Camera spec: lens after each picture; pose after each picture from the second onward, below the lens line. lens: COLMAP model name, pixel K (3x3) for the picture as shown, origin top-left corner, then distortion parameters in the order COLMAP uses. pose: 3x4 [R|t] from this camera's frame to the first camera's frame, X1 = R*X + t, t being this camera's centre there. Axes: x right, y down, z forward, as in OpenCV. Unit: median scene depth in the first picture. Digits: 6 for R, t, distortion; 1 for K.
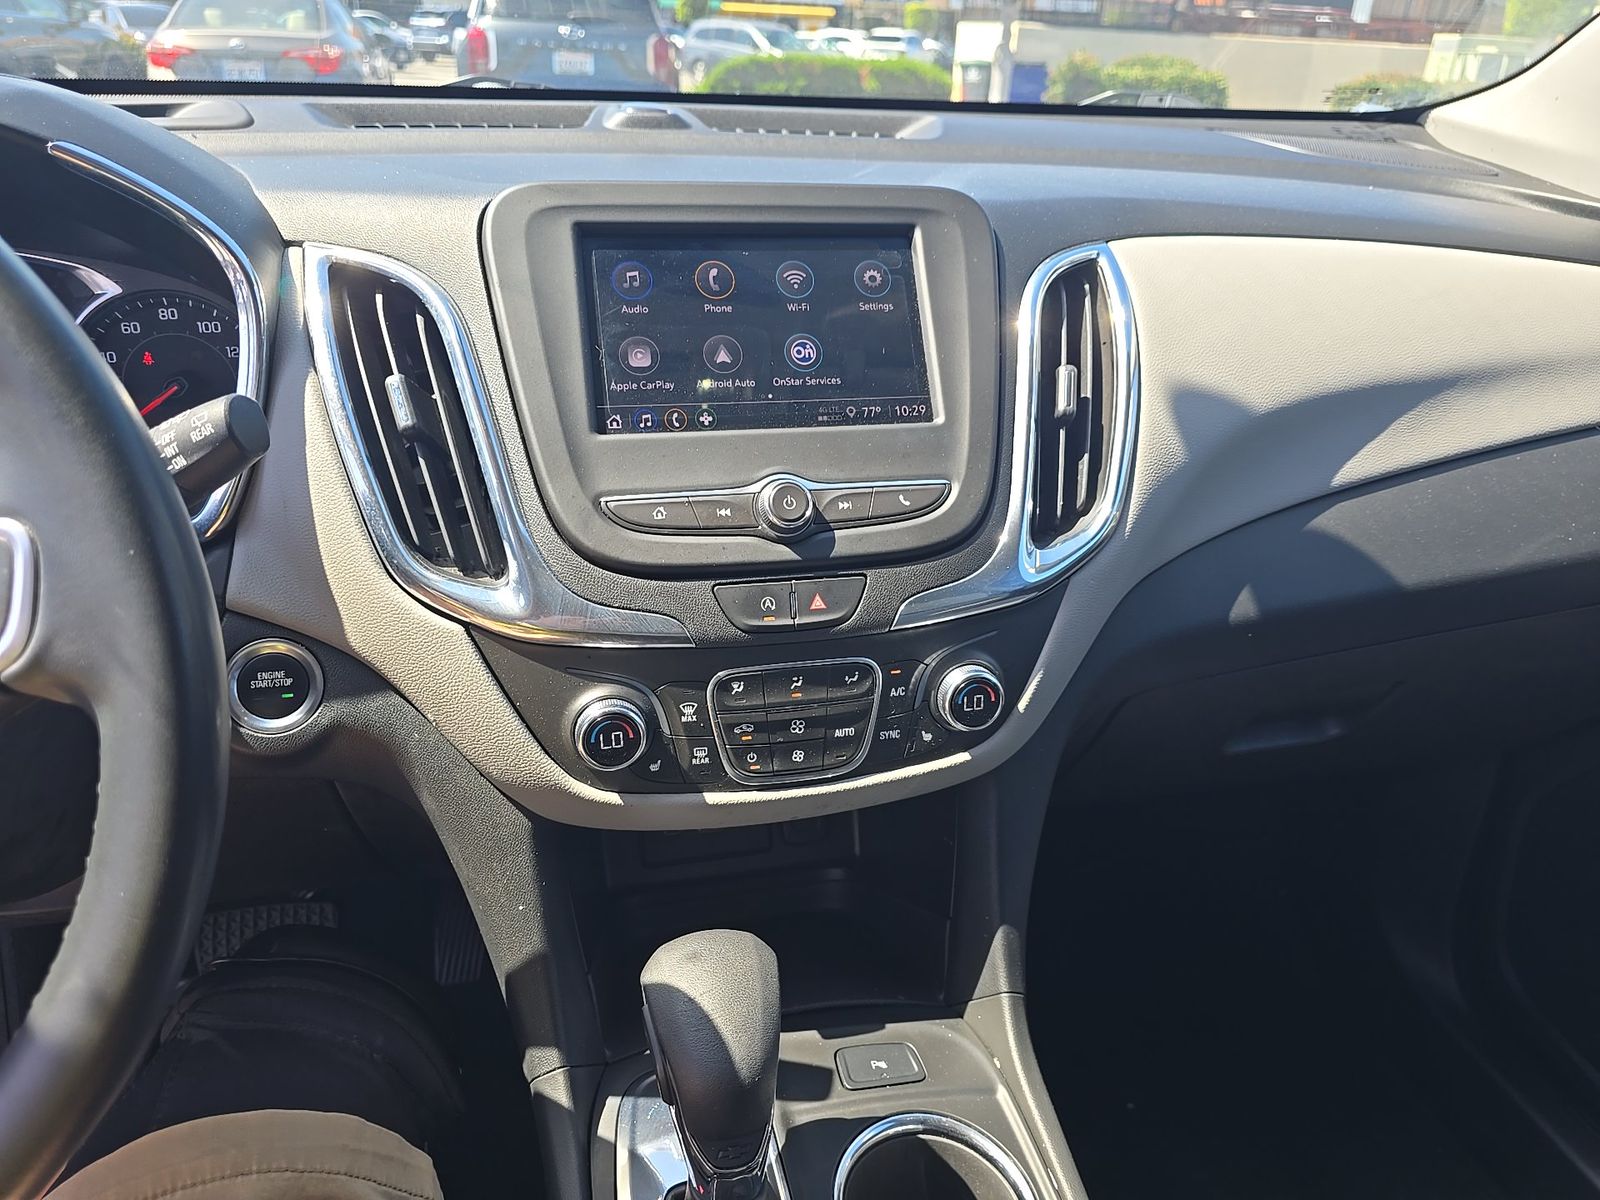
lens RADIAL K [[1073.4, 0, 769.7], [0, 1073.4, 615.0], [0, 0, 1]] dist [0.020707, -0.020688]
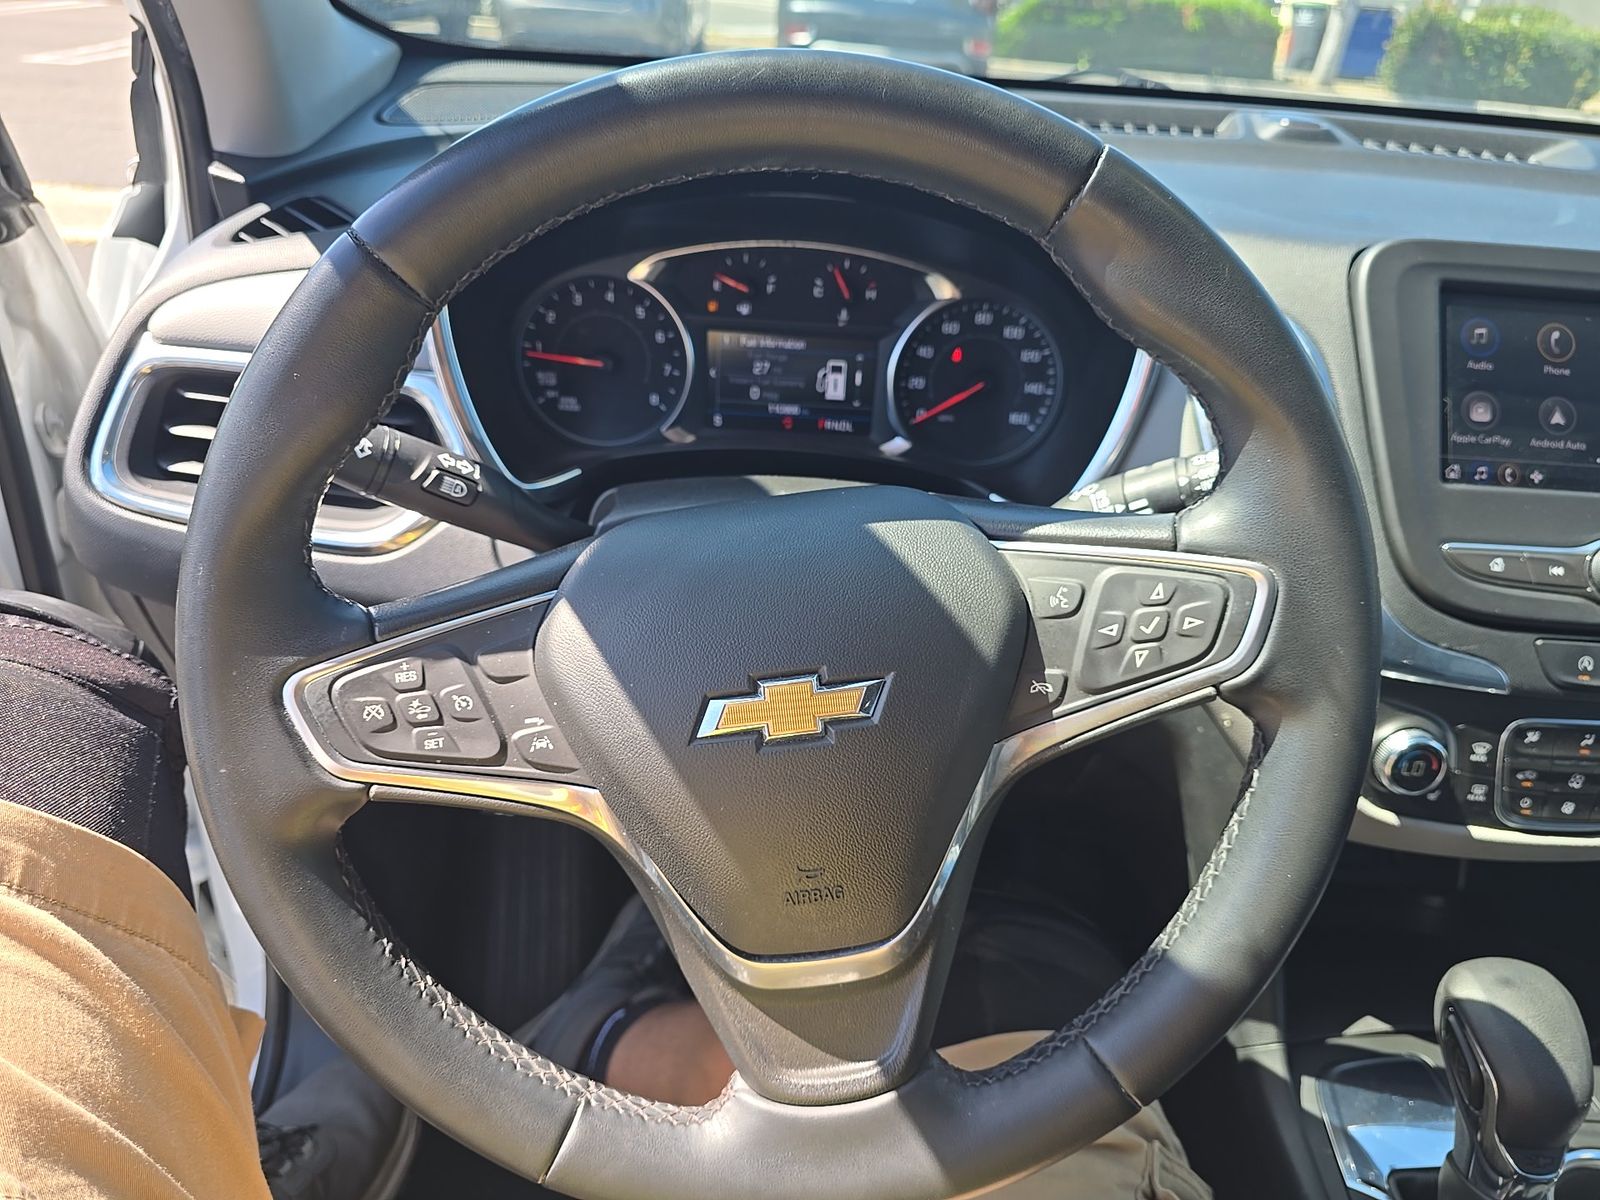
lens RADIAL K [[1073.4, 0, 792.4], [0, 1073.4, 604.6], [0, 0, 1]] dist [0.020707, -0.020688]
pose [[0.972837, 0.145031, -0.180430, -0.558330], [-0.136797, 0.988938, 0.057338, -0.021456], [0.186750, -0.031099, 0.981915, -0.169284]]
